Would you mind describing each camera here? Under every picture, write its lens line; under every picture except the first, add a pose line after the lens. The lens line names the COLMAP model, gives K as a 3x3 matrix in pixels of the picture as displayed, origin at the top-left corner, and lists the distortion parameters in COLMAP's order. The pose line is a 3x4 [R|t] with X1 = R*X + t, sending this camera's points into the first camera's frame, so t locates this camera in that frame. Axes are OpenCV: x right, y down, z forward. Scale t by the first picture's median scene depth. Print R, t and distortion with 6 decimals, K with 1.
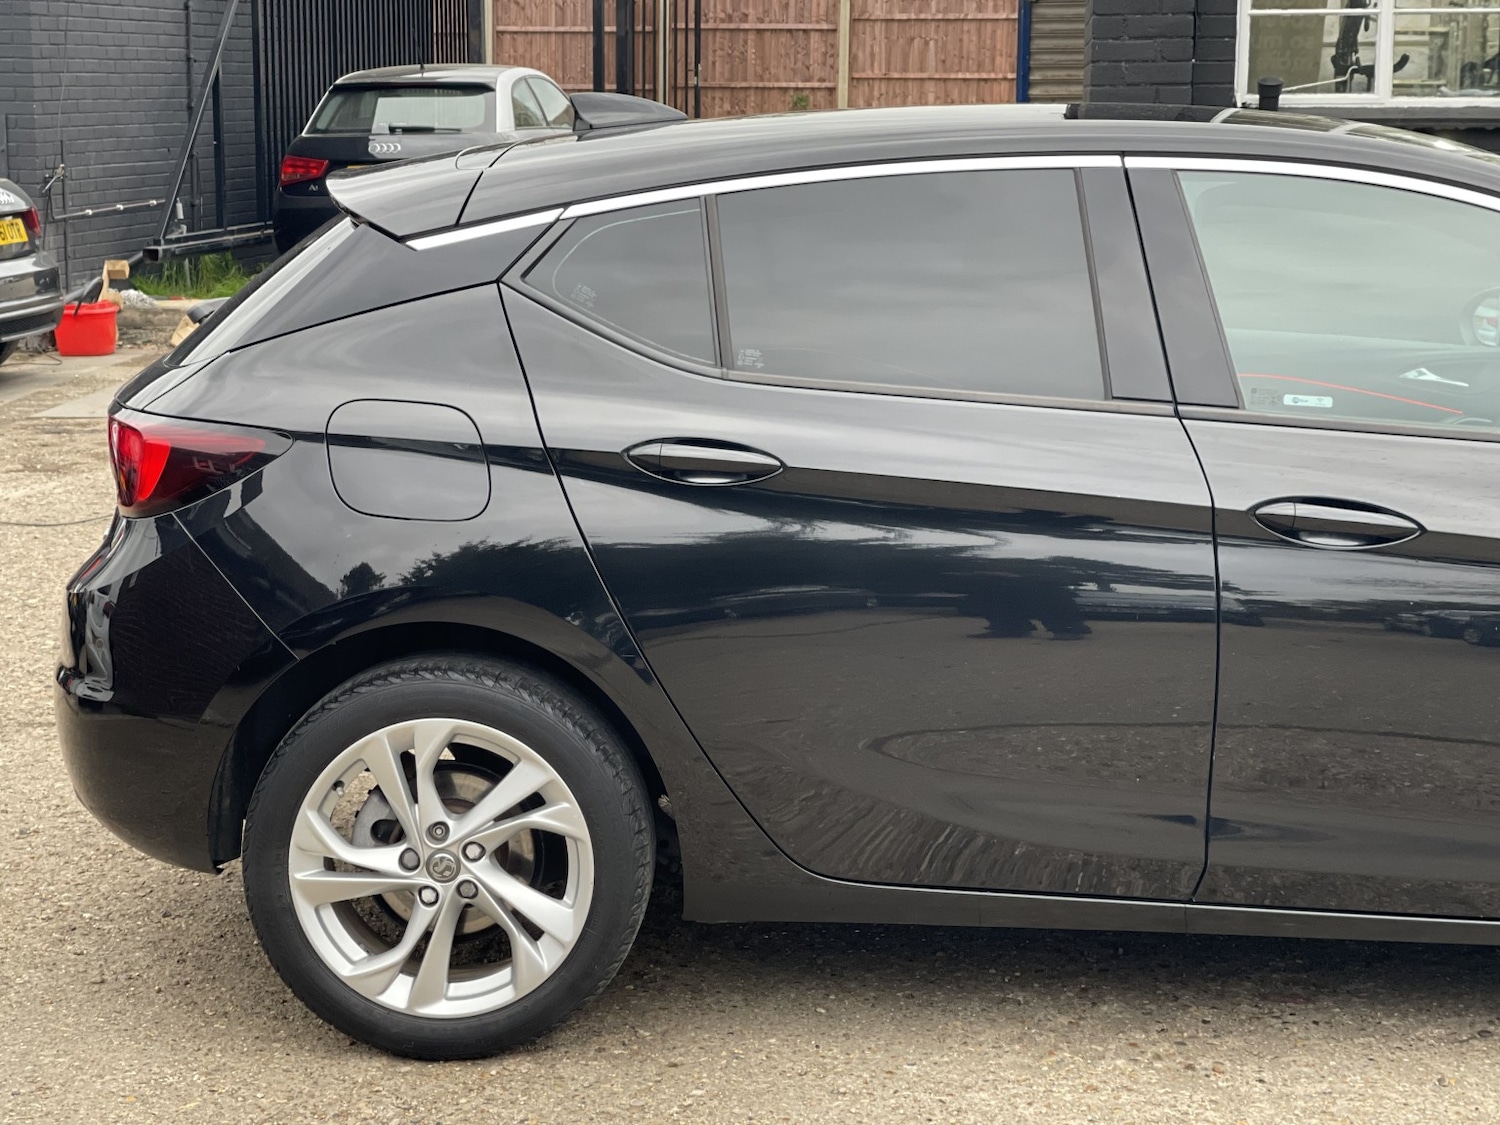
lens RADIAL K [[2803.9, 0, 744.3], [0, 2803.9, 524.9], [0, 0, 1]] dist [0.184893, 0.000000]
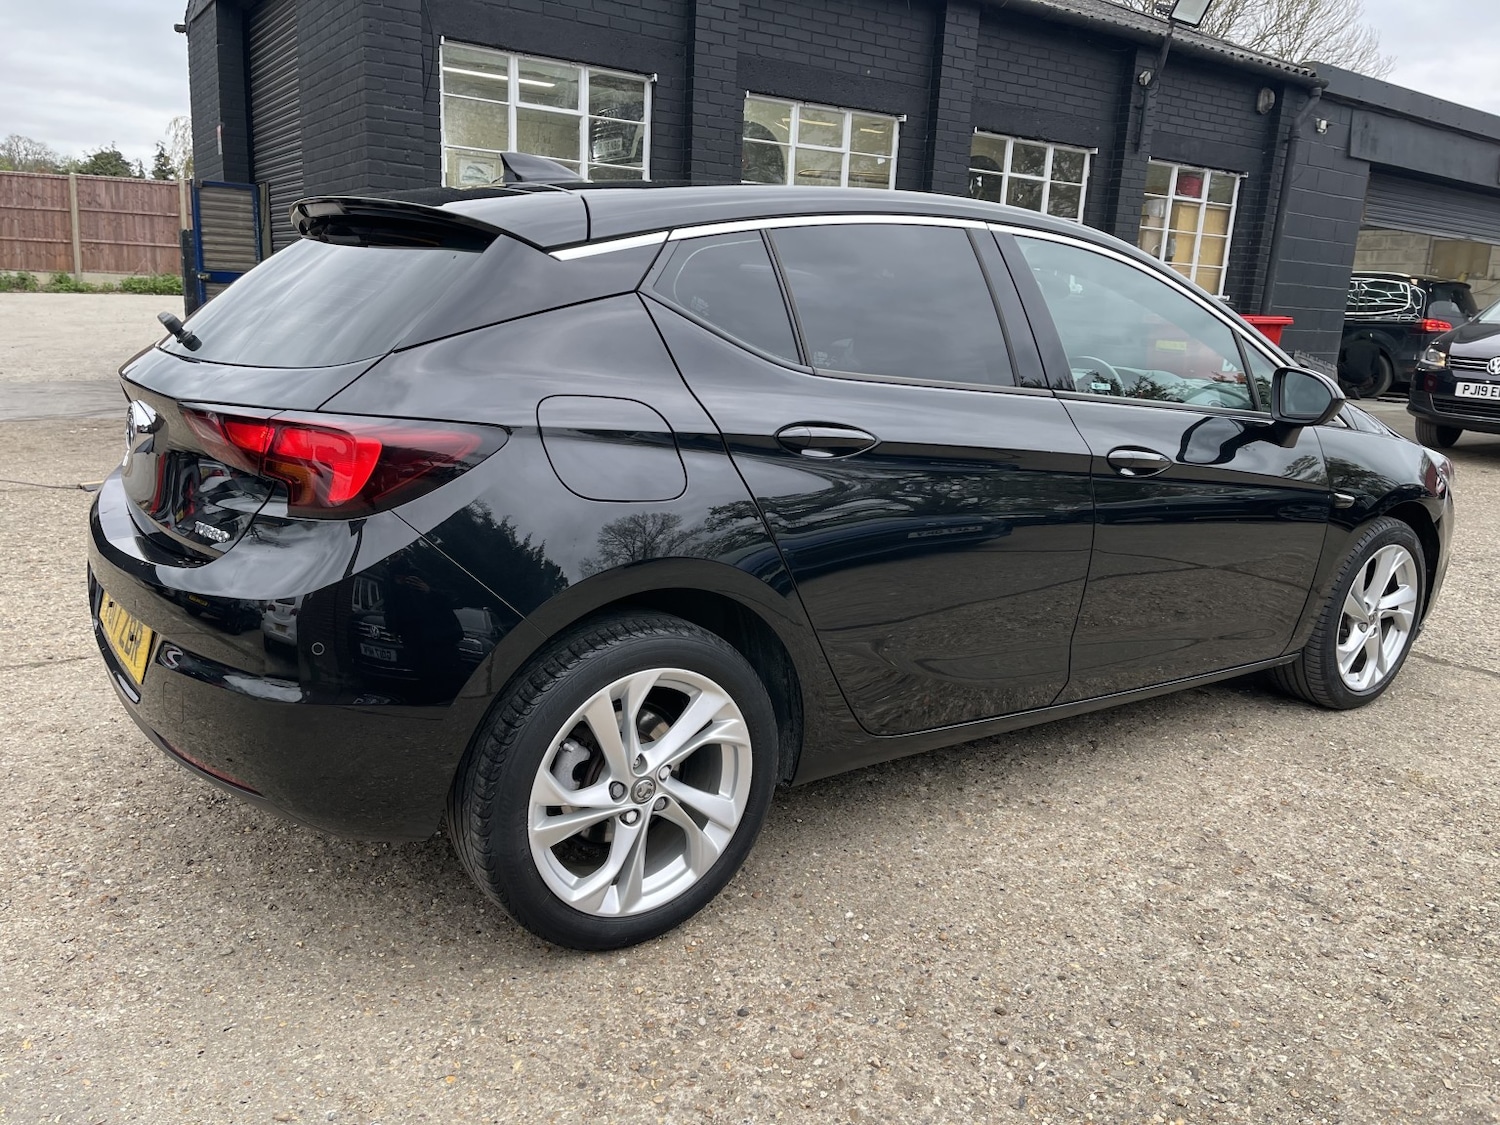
lens RADIAL K [[1146.5, 0, 747.2], [0, 1146.5, 570.5], [0, 0, 1]] dist [0.076198, -0.085724]
pose [[0.772636, -0.110085, 0.625232, -0.365887], [0.052509, 0.992558, 0.109872, -0.021938], [-0.632674, -0.052060, 0.772666, 0.600485]]
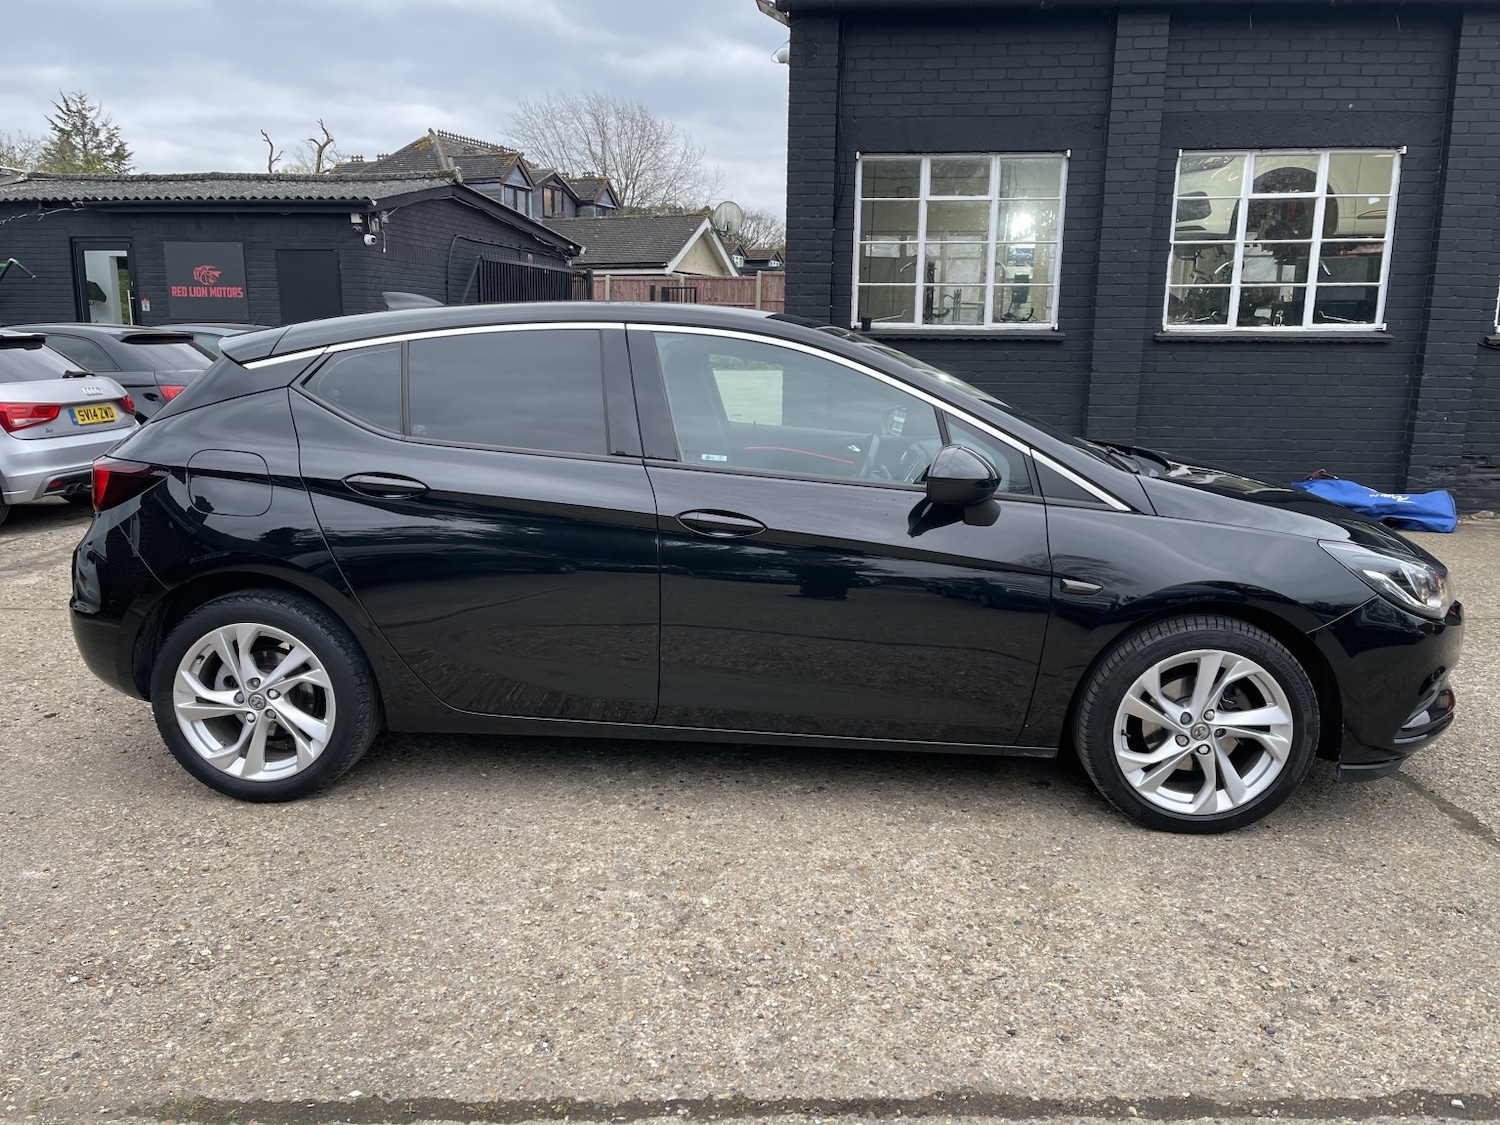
lens RADIAL K [[1146.5, 0, 752.1], [0, 1146.5, 571.6], [0, 0, 1]] dist [0.076198, -0.085724]
pose [[0.999930, 0.011547, -0.002740, 0.221339], [-0.011403, 0.998786, 0.047920, -0.005269], [0.003290, -0.047885, 0.998847, 0.237794]]
